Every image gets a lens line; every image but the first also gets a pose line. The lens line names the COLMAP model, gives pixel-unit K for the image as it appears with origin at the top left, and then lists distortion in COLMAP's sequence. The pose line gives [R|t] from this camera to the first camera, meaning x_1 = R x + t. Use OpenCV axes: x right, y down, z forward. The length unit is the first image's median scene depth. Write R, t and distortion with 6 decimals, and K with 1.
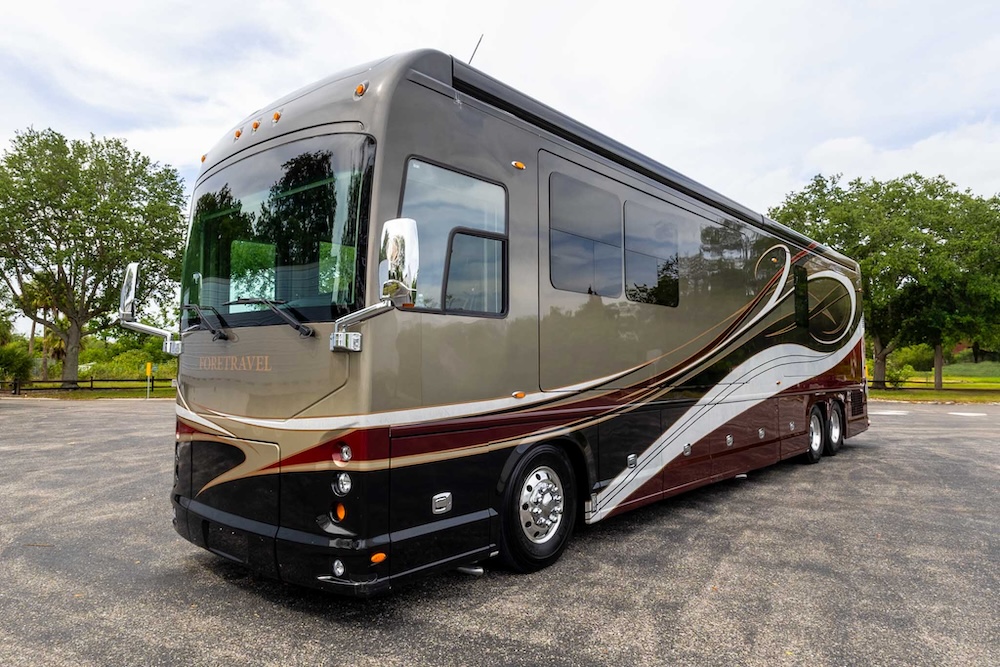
lens RADIAL K [[648.1, 0, 488.5], [0, 648.1, 320.4], [0, 0, 1]] dist [0.015890, -0.000083]
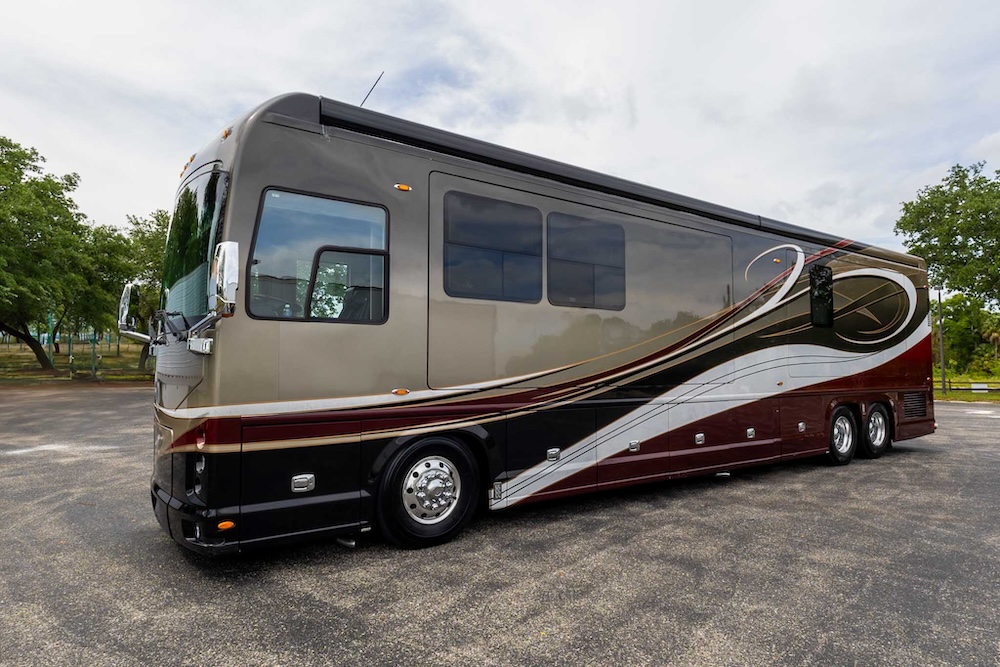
lens RADIAL K [[594.0, 0, 508.6], [0, 594.0, 337.7], [0, 0, 1]] dist [0.018257, -0.005380]
pose [[0.976116, -0.010958, -0.216974, 0.454433], [0.015417, 0.999703, 0.018866, 0.003816], [0.216703, -0.021760, 0.975995, 0.031851]]
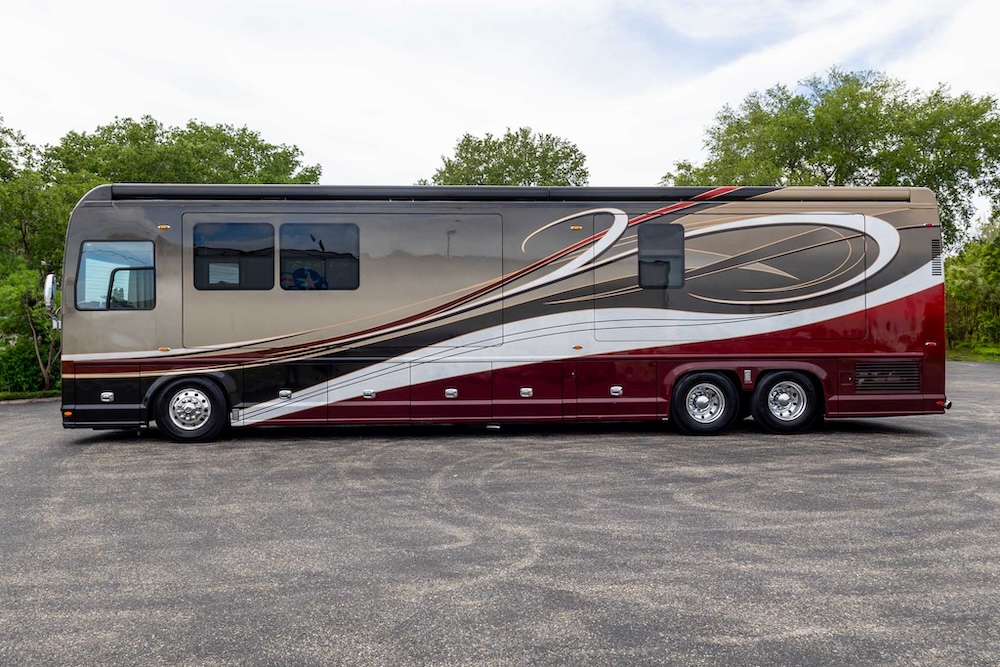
lens RADIAL K [[776.4, 0, 495.4], [0, 776.4, 338.8], [0, 0, 1]] dist [0.012730, -0.018444]
pose [[0.708434, -0.004179, -0.705765, 2.347049], [0.058037, 0.996941, 0.052353, 0.020041], [0.703387, -0.078049, 0.706509, 0.067904]]
